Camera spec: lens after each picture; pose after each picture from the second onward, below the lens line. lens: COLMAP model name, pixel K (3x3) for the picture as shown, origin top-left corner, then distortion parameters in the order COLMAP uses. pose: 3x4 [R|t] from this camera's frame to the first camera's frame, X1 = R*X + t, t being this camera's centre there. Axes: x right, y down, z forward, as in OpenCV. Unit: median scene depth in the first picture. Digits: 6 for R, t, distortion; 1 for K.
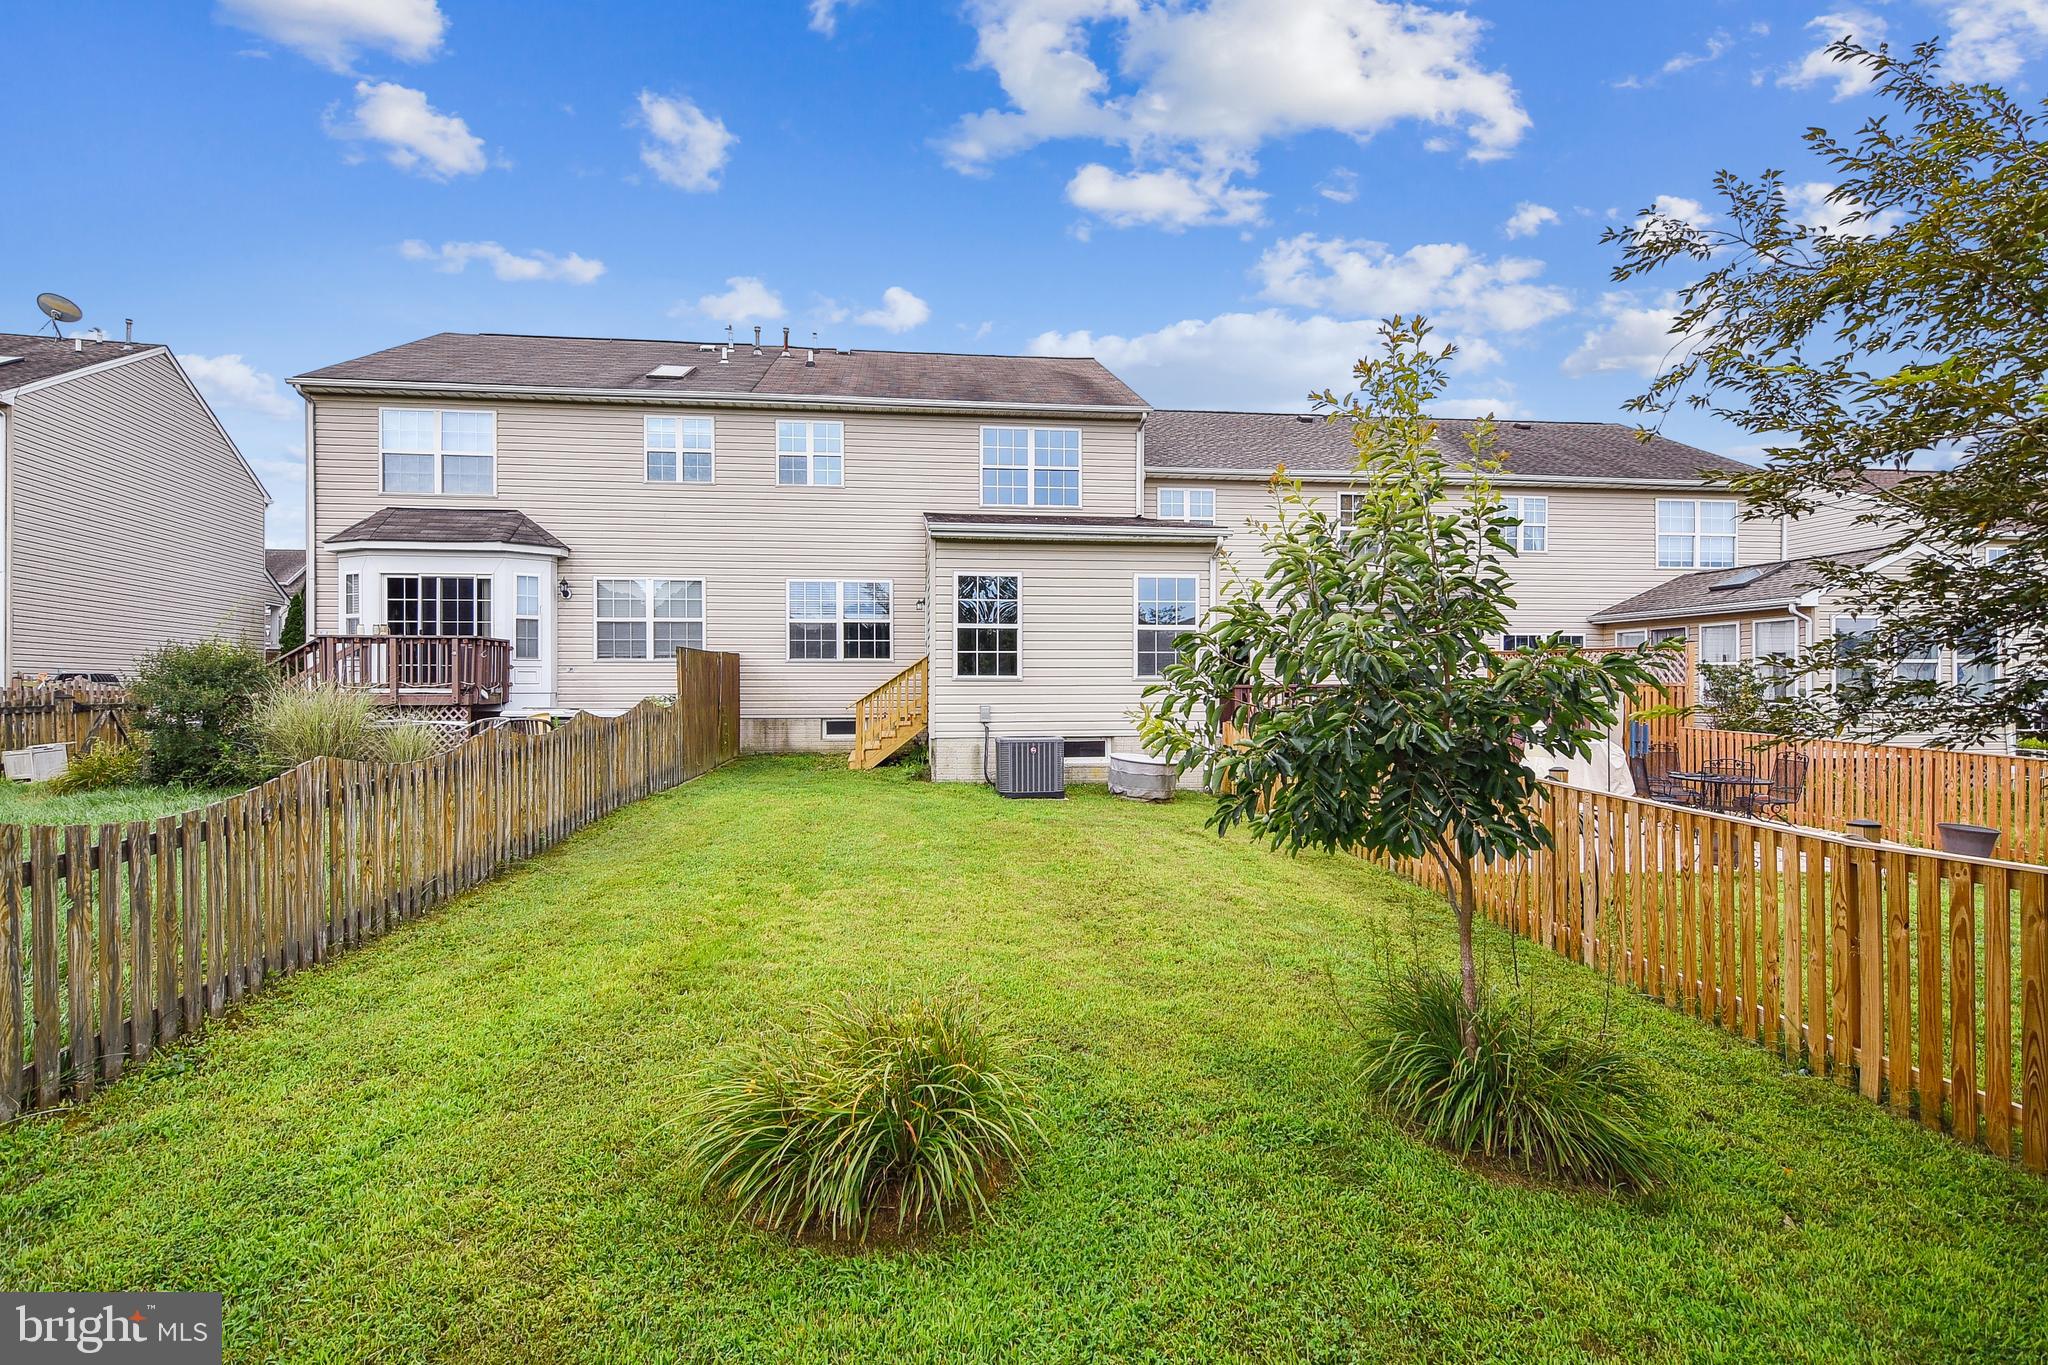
lens RADIAL K [[963.7, 0, 960.8], [0, 963.7, 691.3], [0, 0, 1]] dist [0.013706, -0.010354]
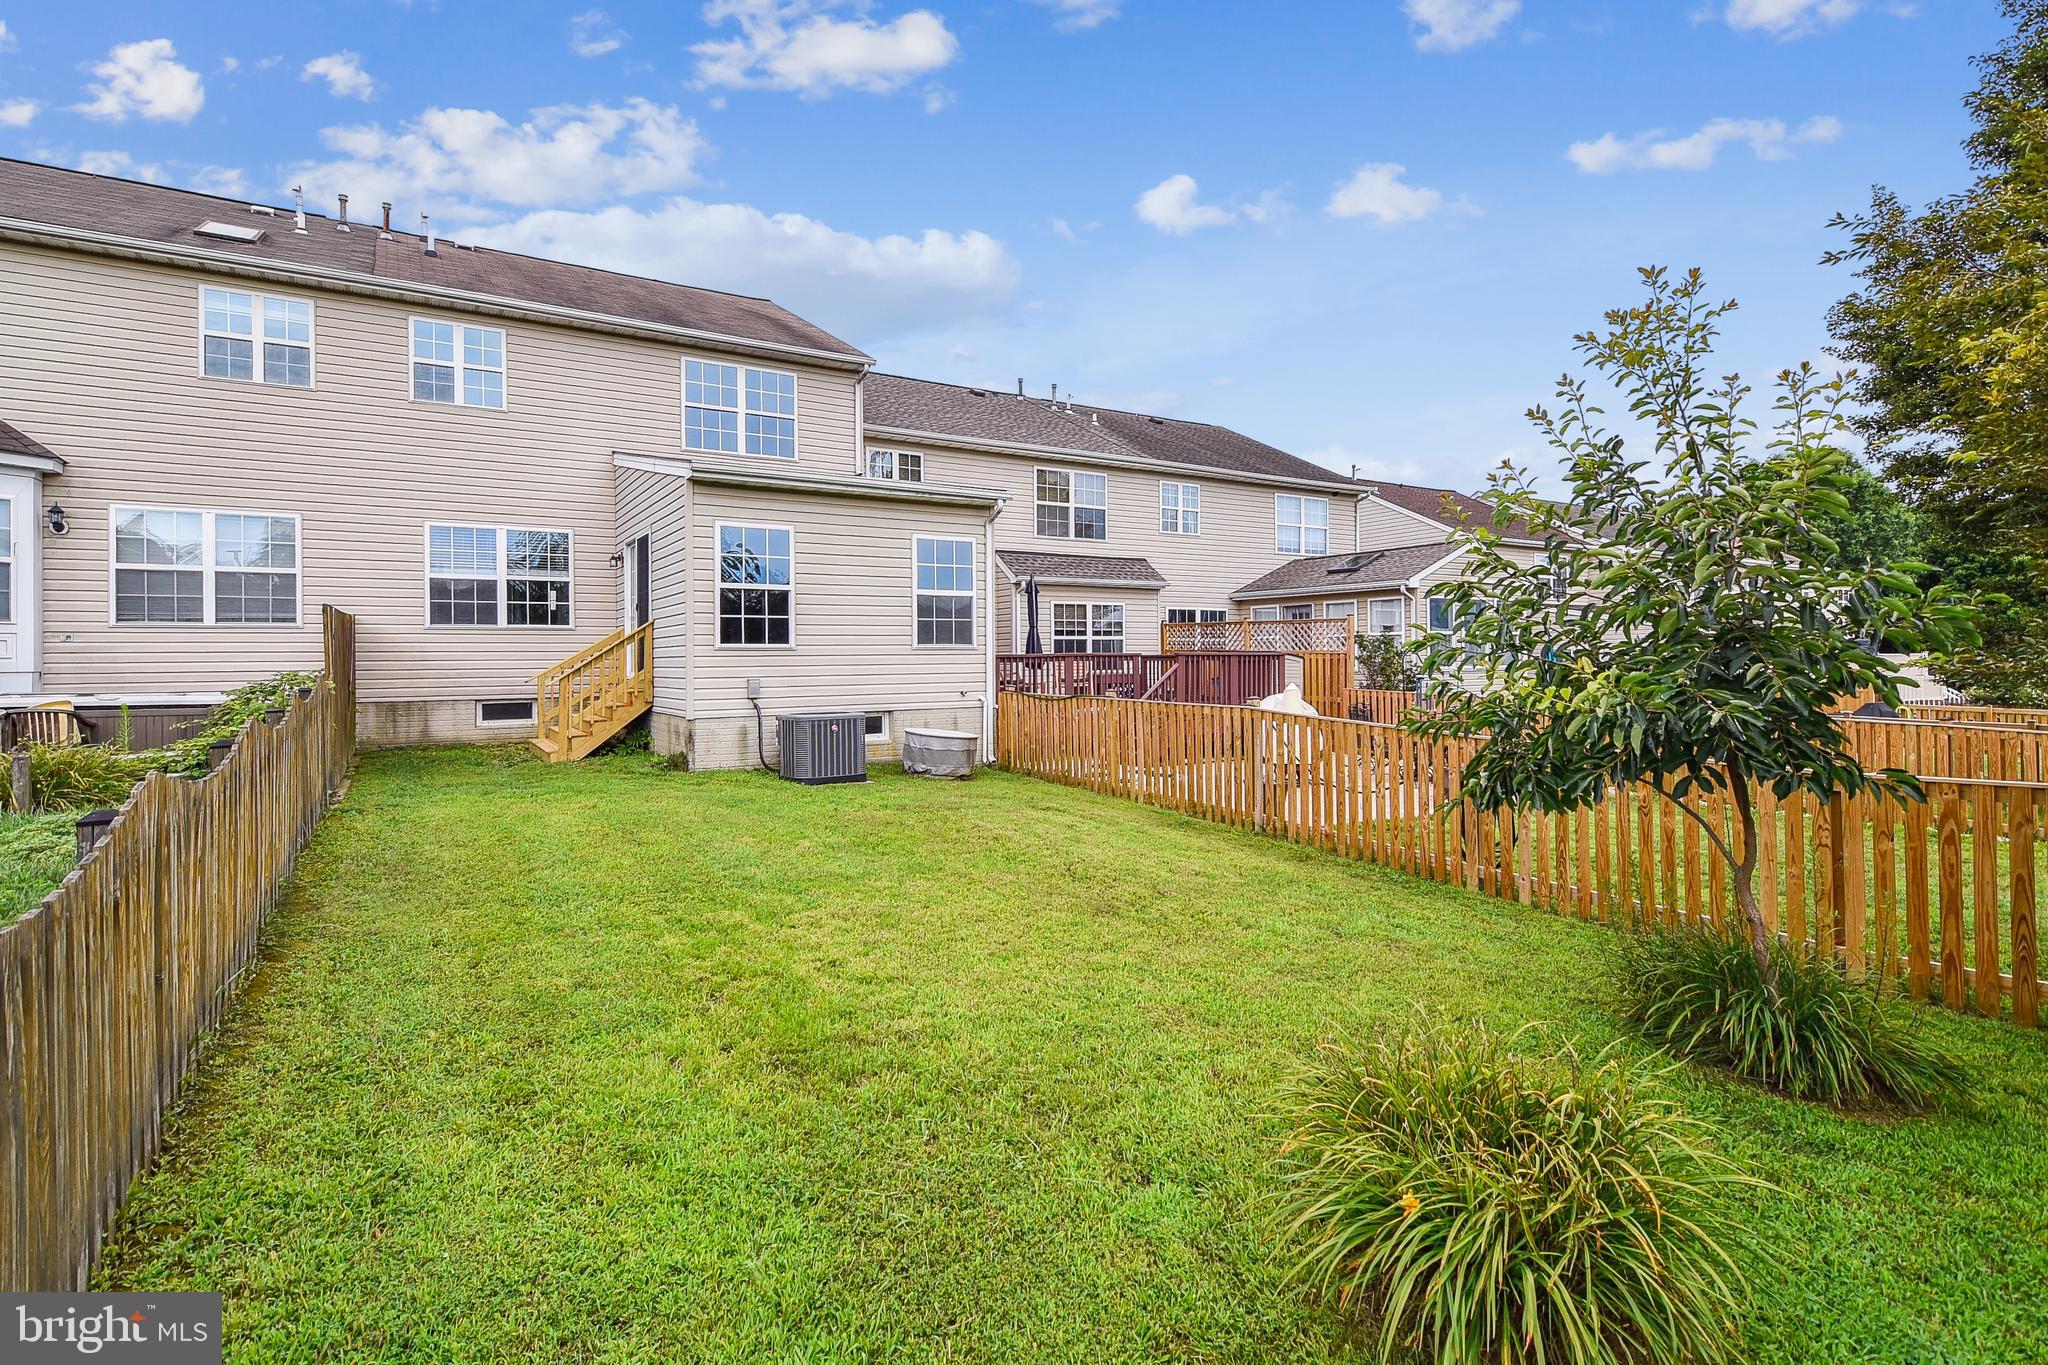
lens RADIAL K [[1006.6, 0, 1013.0], [0, 1006.6, 656.0], [0, 0, 1]] dist [0.015603, -0.012987]
pose [[0.902301, -0.005255, 0.431074, -0.122772], [0.009483, 0.999926, -0.007660, 0.002766], [-0.431002, 0.011000, 0.902284, 0.072566]]
